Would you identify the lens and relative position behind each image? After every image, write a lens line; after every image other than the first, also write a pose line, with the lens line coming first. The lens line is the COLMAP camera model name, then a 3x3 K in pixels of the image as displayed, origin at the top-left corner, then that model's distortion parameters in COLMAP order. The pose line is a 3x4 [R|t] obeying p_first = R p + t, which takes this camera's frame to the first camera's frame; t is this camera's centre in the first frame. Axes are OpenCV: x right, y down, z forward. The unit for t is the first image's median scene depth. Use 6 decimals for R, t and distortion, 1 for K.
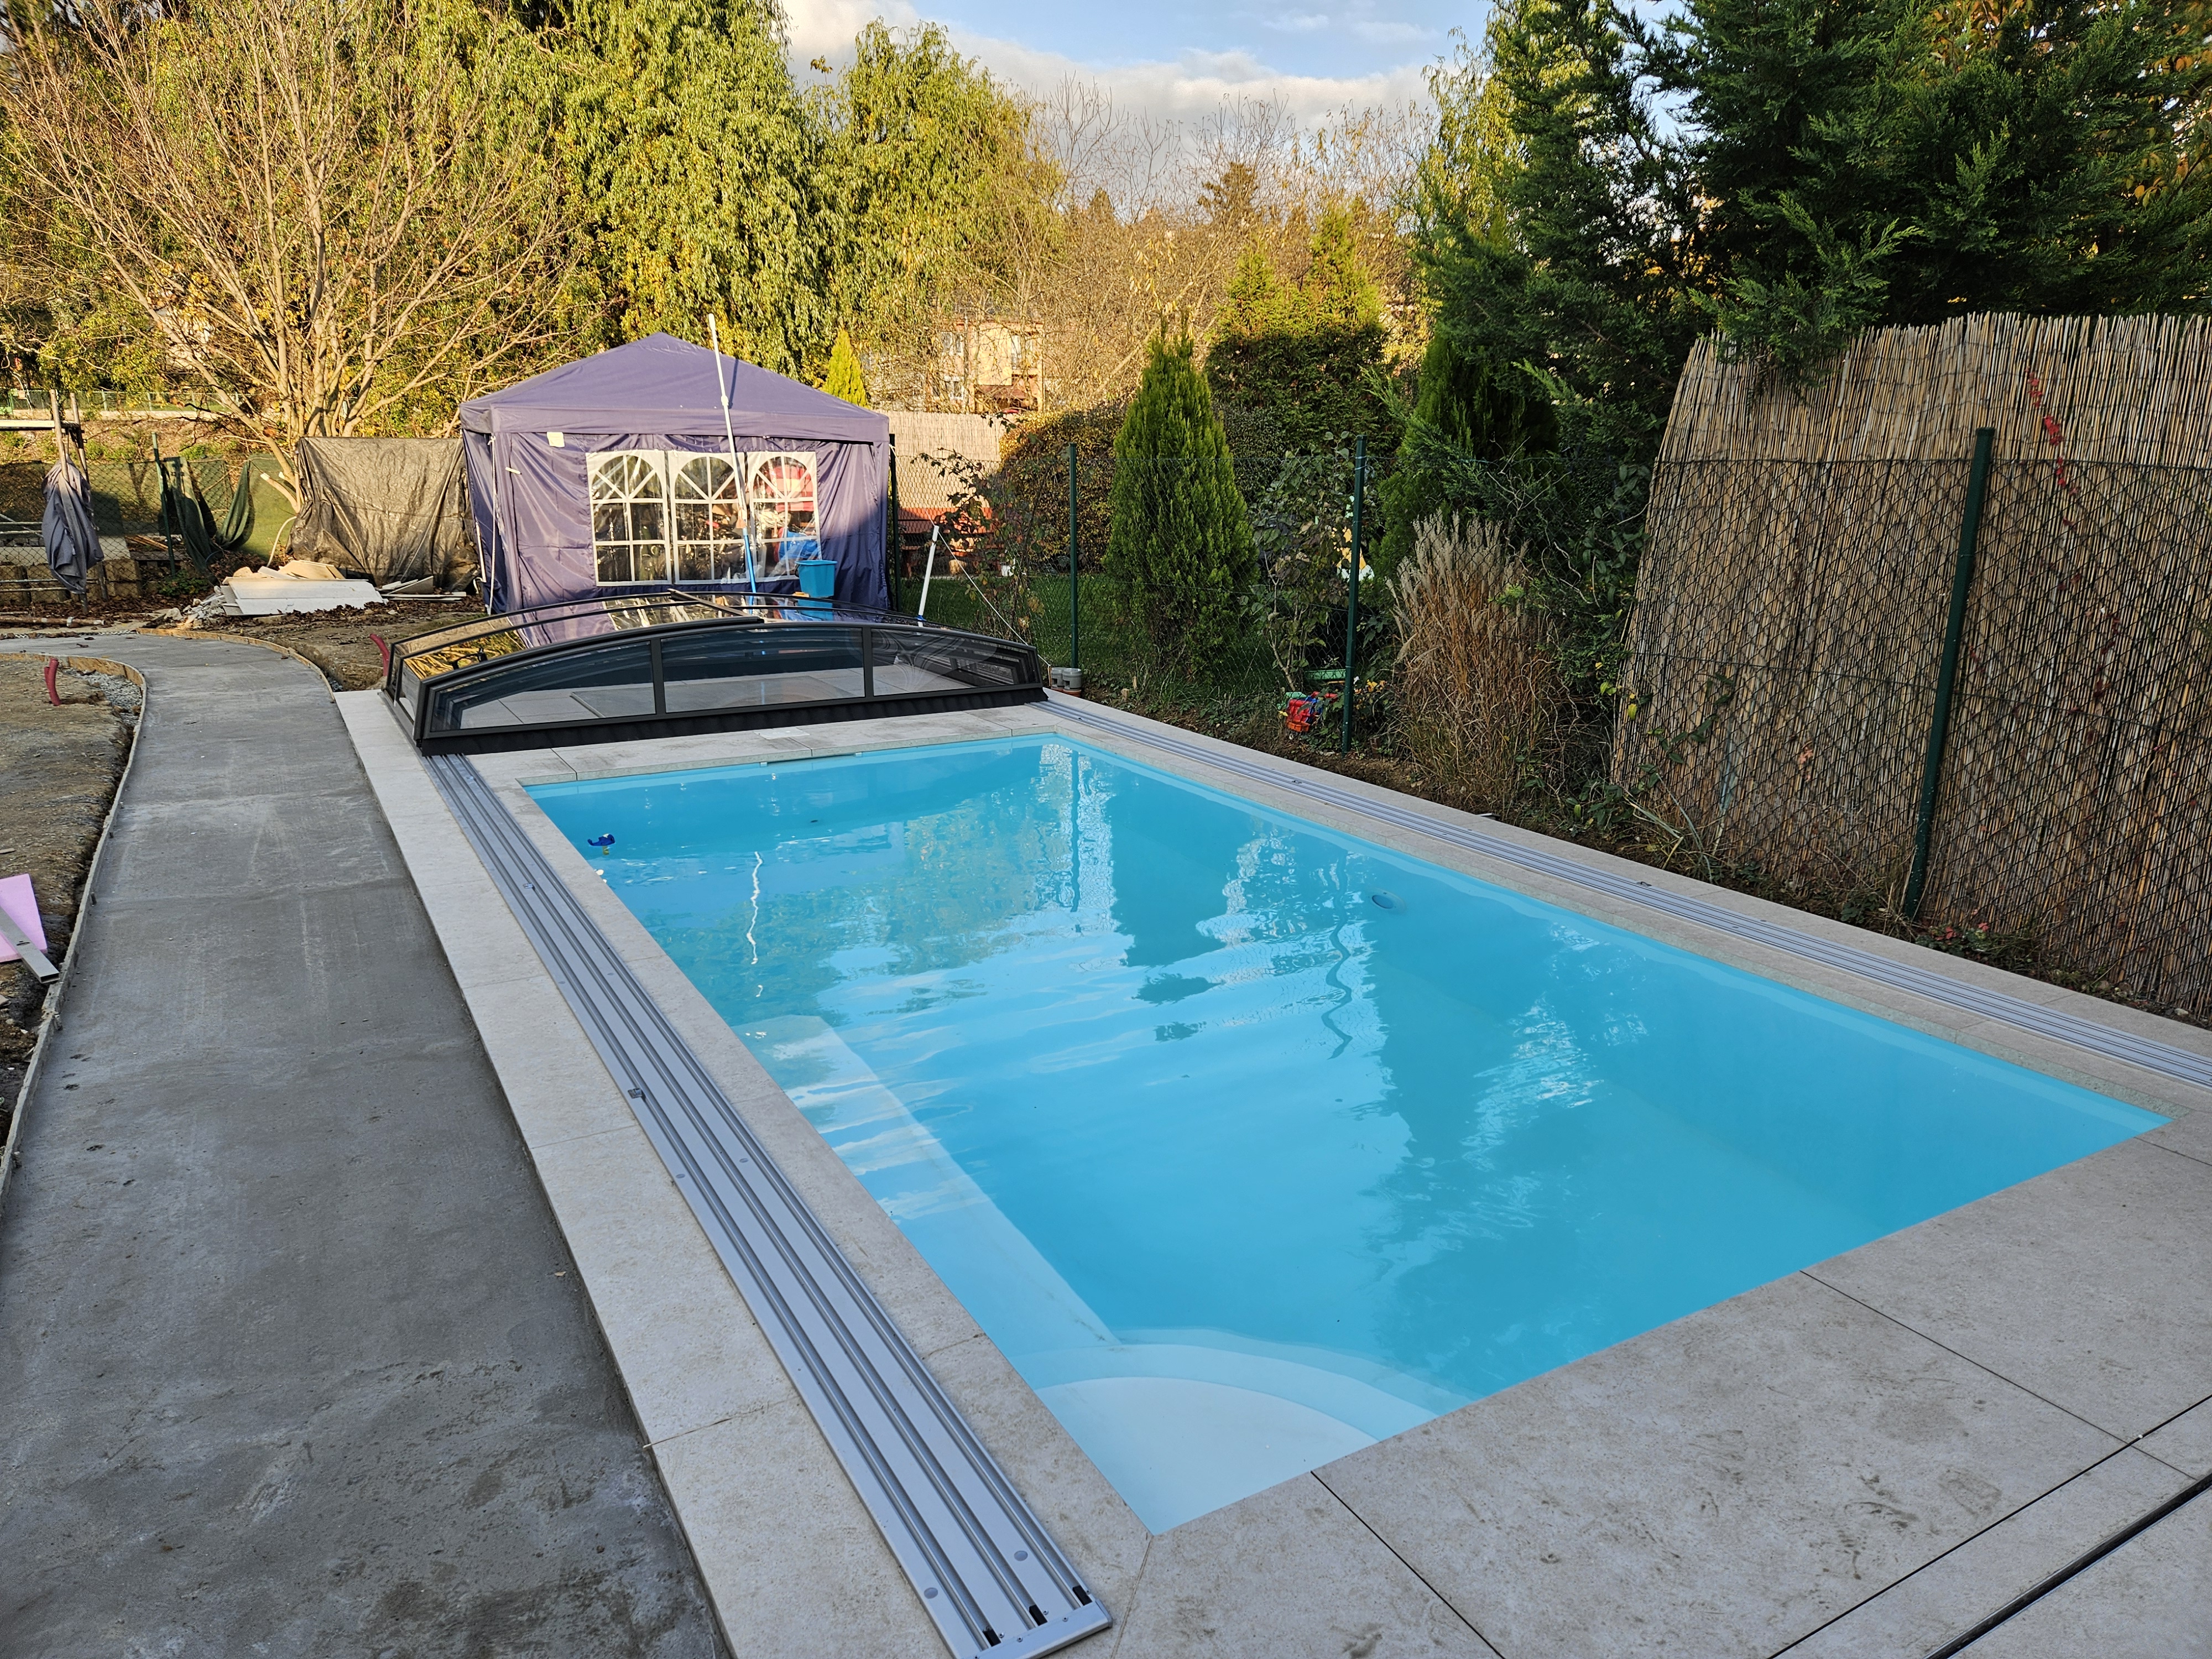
lens RADIAL K [[1495.1, 0, 1114.0], [0, 1495.1, 836.1], [0, 0, 1]] dist [0.051473, -0.043394]
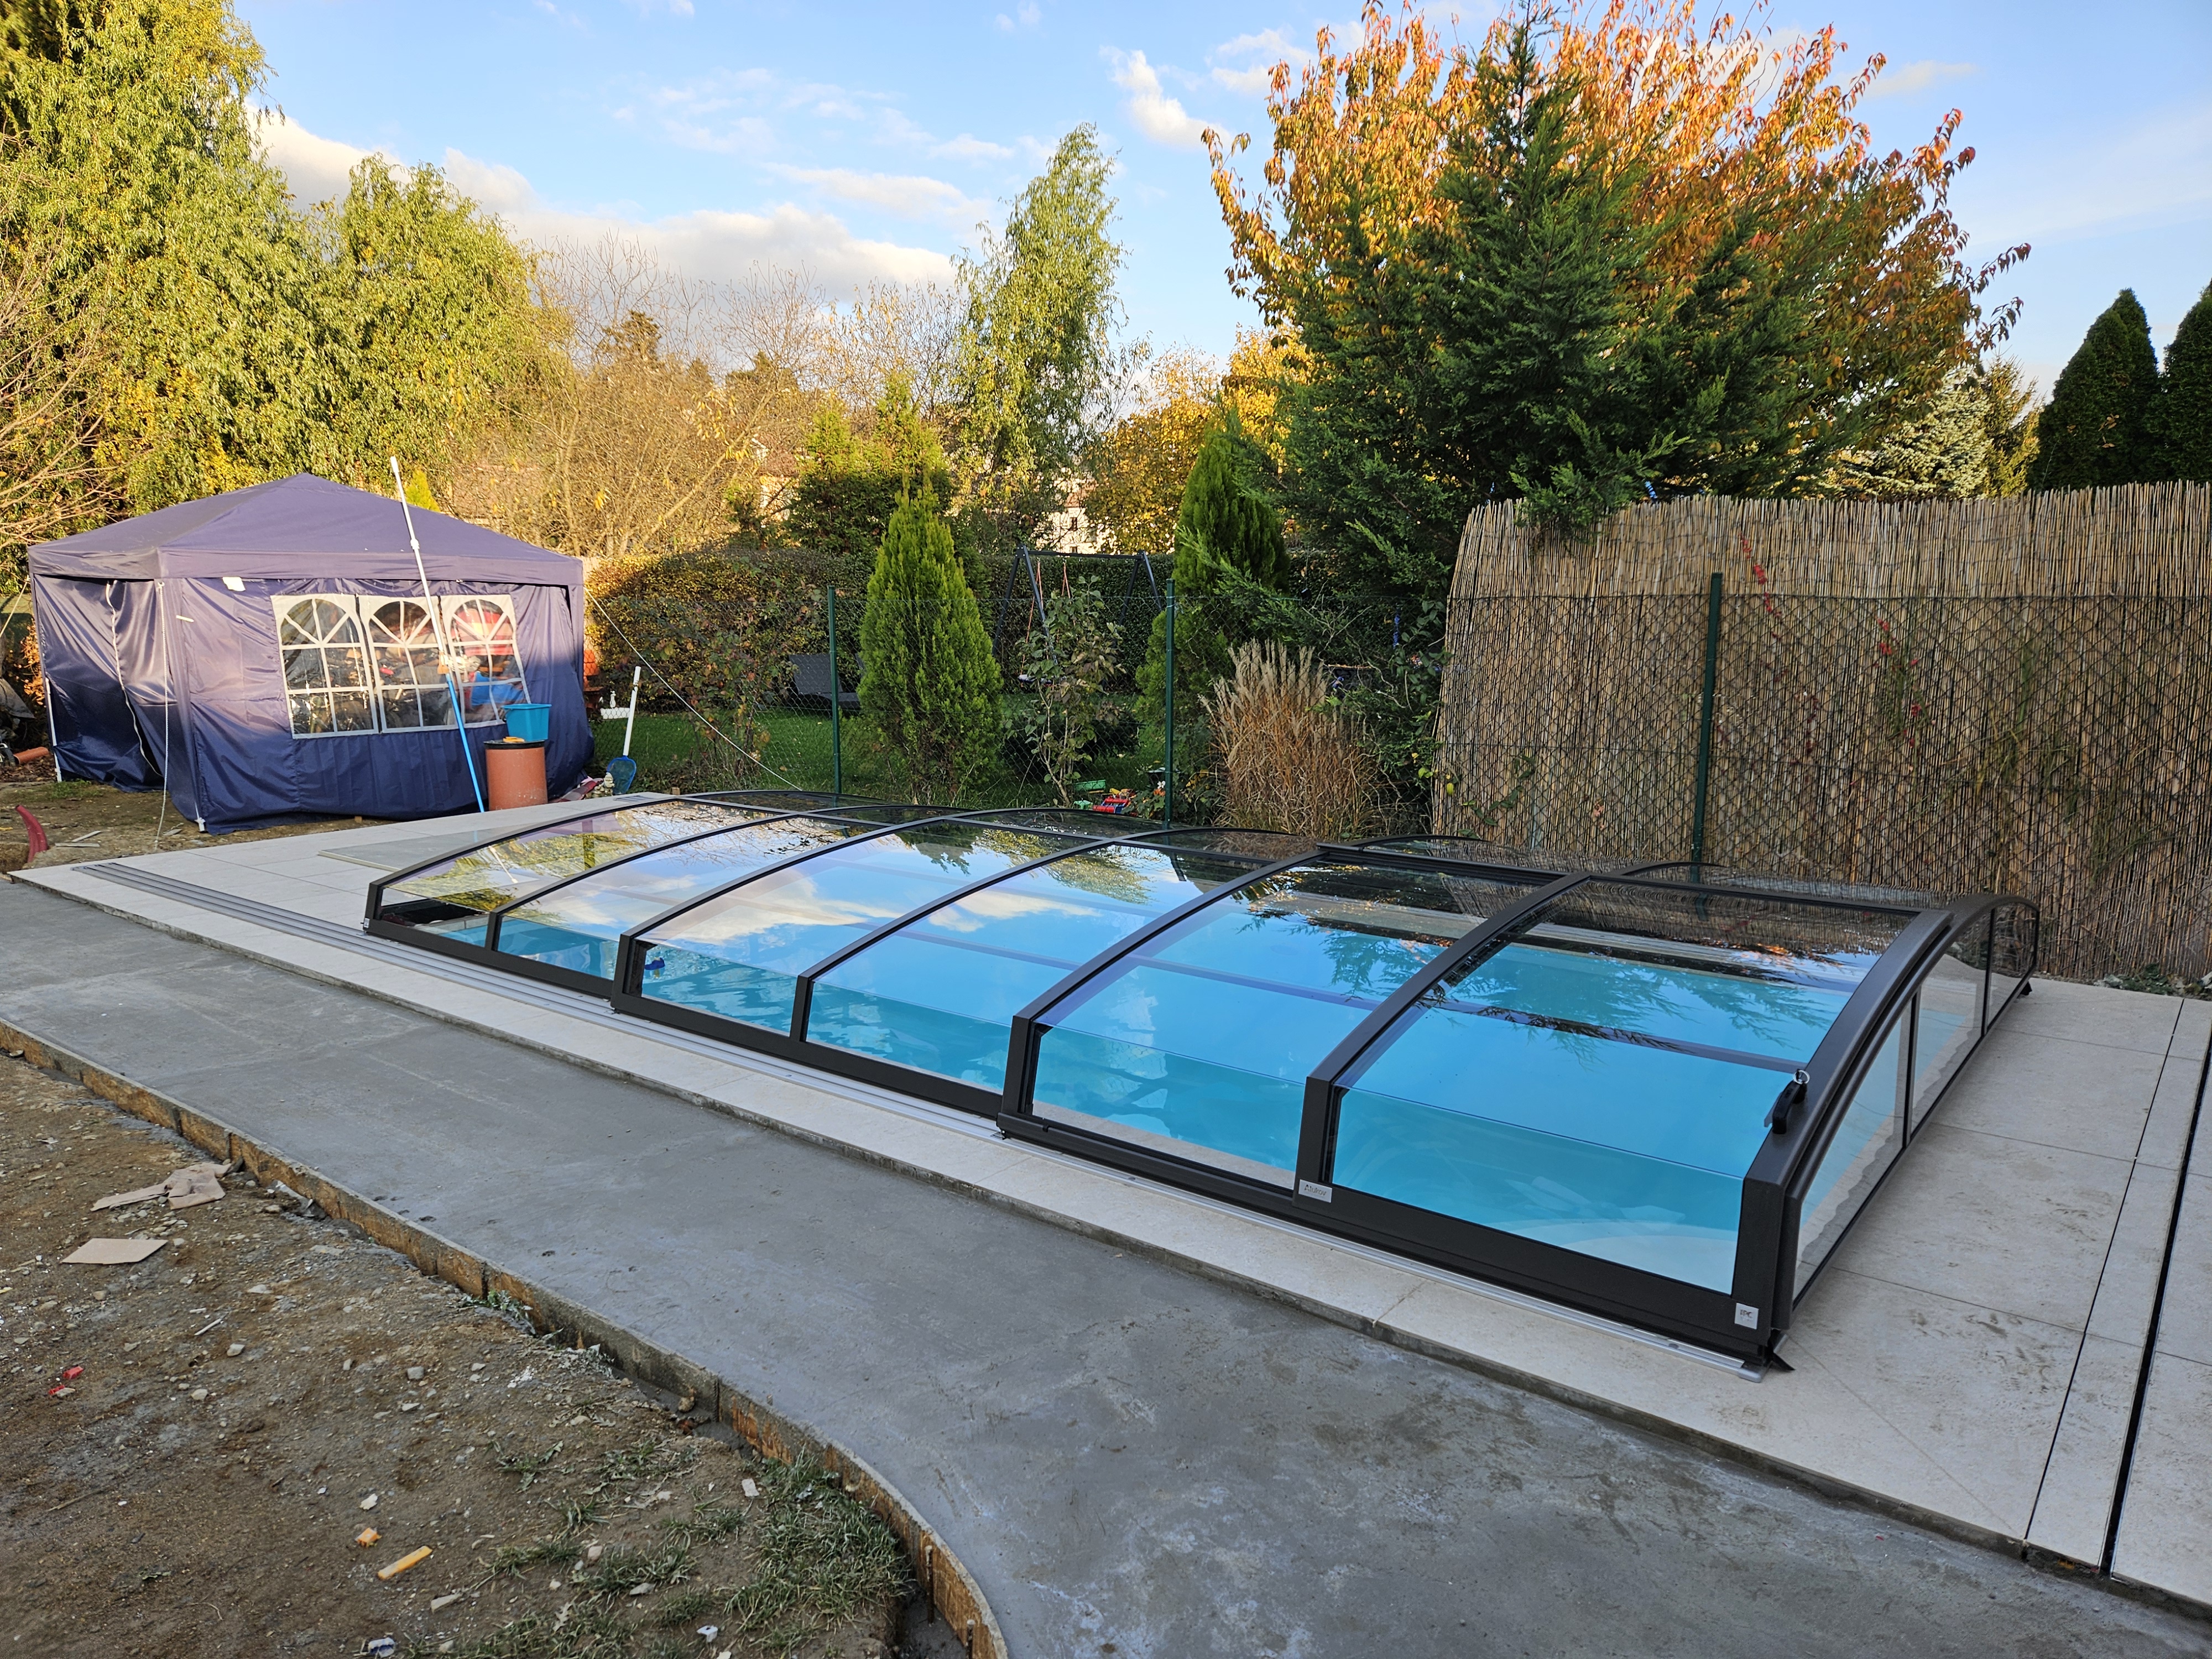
lens RADIAL K [[1495.1, 0, 1121.8], [0, 1495.1, 841.4], [0, 0, 1]] dist [0.051473, -0.043394]
pose [[0.925439, -0.067287, 0.372875, -0.398116], [0.099741, 0.992658, -0.068418, 0.021137], [-0.365534, 0.100507, 0.925356, -0.076839]]
